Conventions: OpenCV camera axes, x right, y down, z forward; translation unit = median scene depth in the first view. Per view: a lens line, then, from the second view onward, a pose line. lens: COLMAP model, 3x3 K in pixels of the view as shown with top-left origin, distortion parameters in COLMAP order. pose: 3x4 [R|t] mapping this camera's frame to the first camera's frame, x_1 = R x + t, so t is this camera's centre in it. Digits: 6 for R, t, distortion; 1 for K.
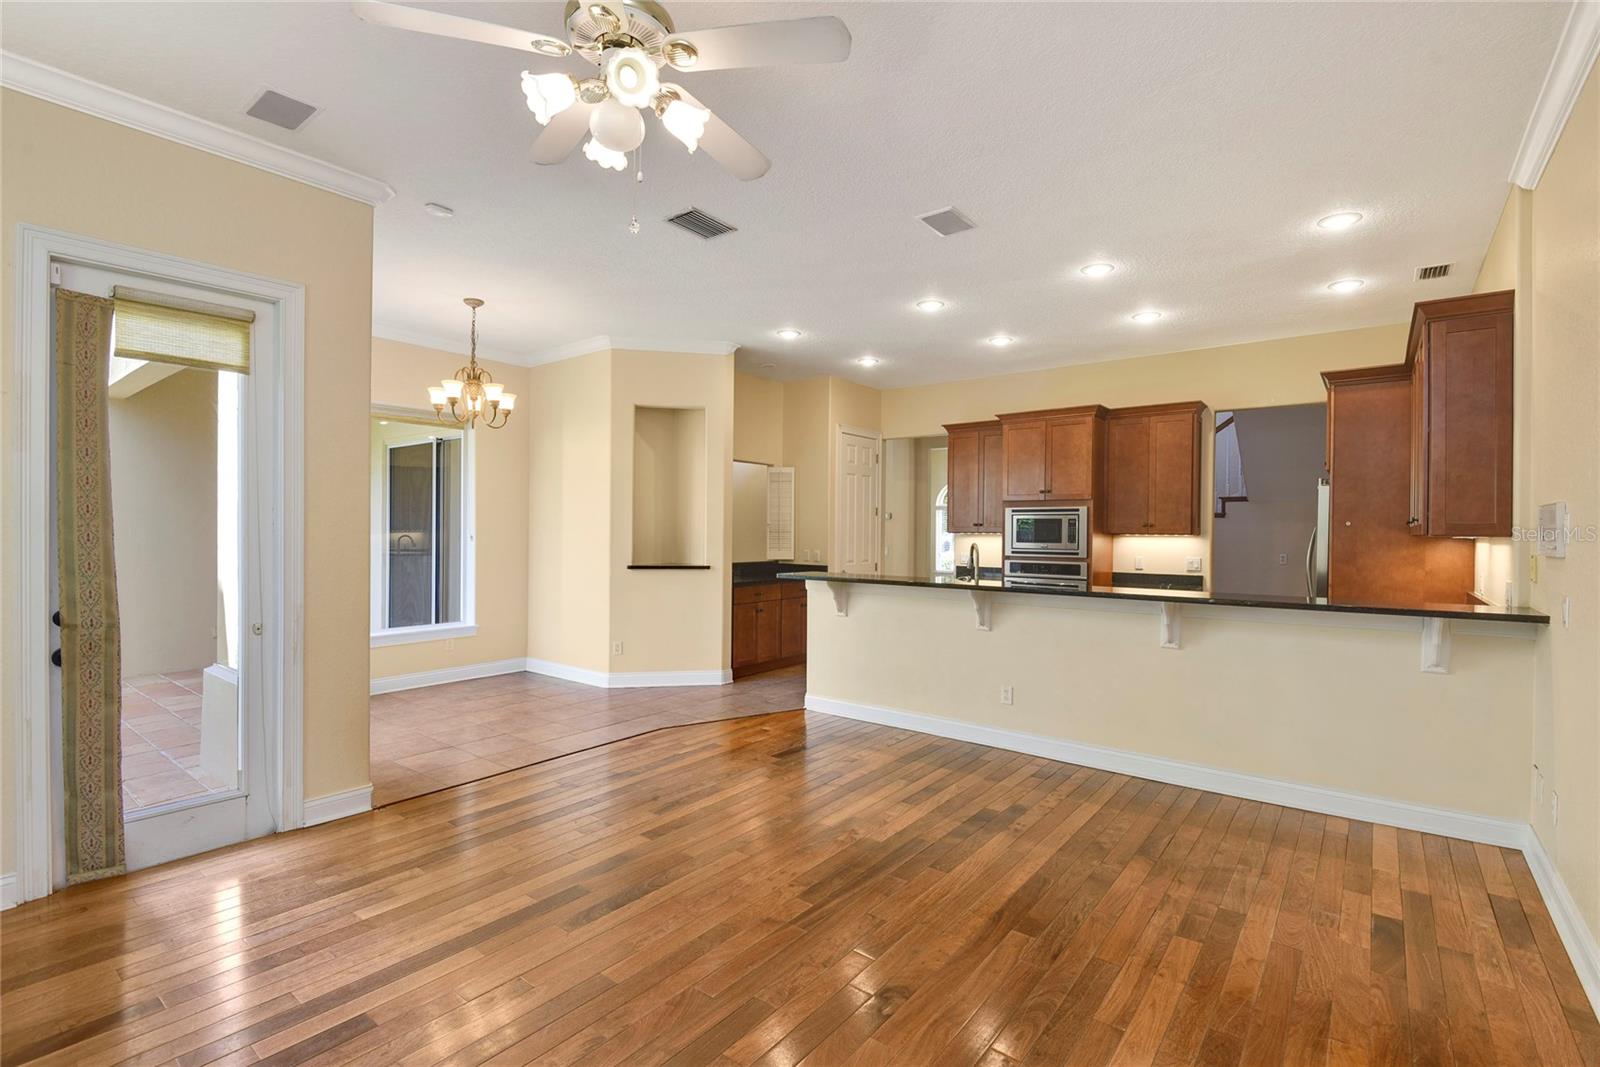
lens RADIAL K [[731.4, 0, 800.0], [0, 731.4, 533.5], [0, 0, 1]] dist [-0.000643, -0.001318]
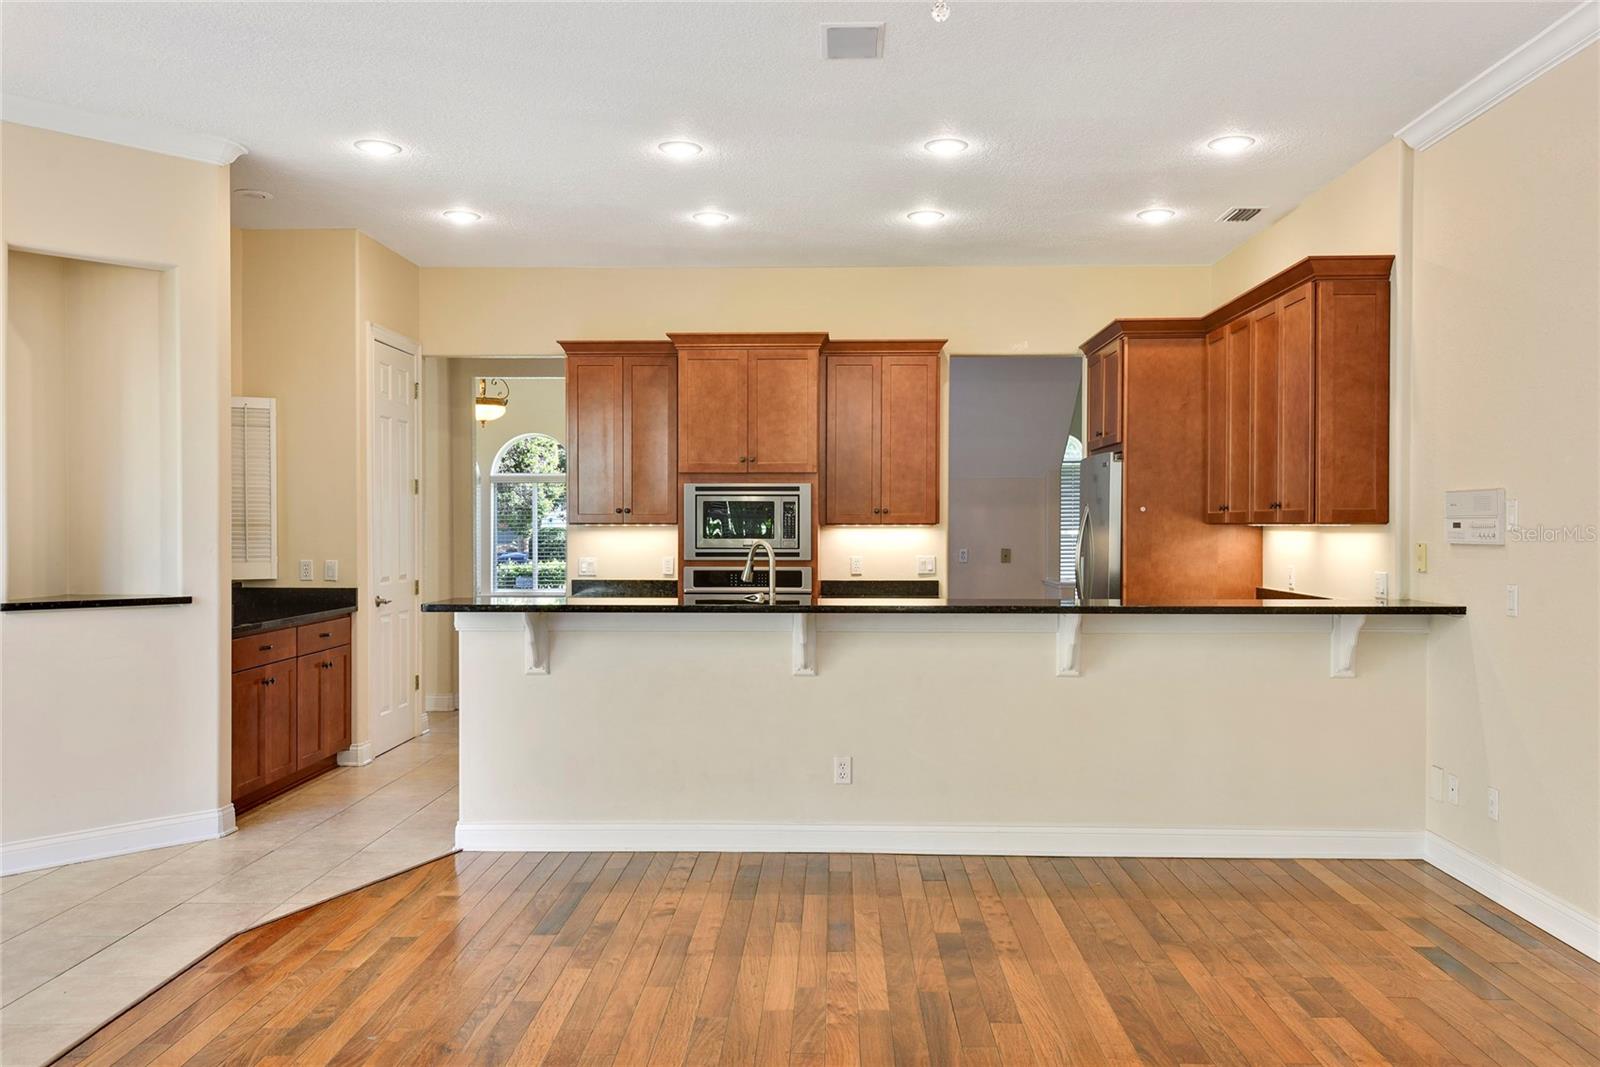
lens RADIAL K [[1263.8, 0, 805.8], [0, 1263.8, 536.7], [0, 0, 1]] dist [0.044961, 0.002976]
pose [[0.799521, -0.014795, 0.600456, -0.397854], [0.008389, 0.999874, 0.013467, -0.004916], [-0.600580, -0.005730, 0.799544, 0.101824]]
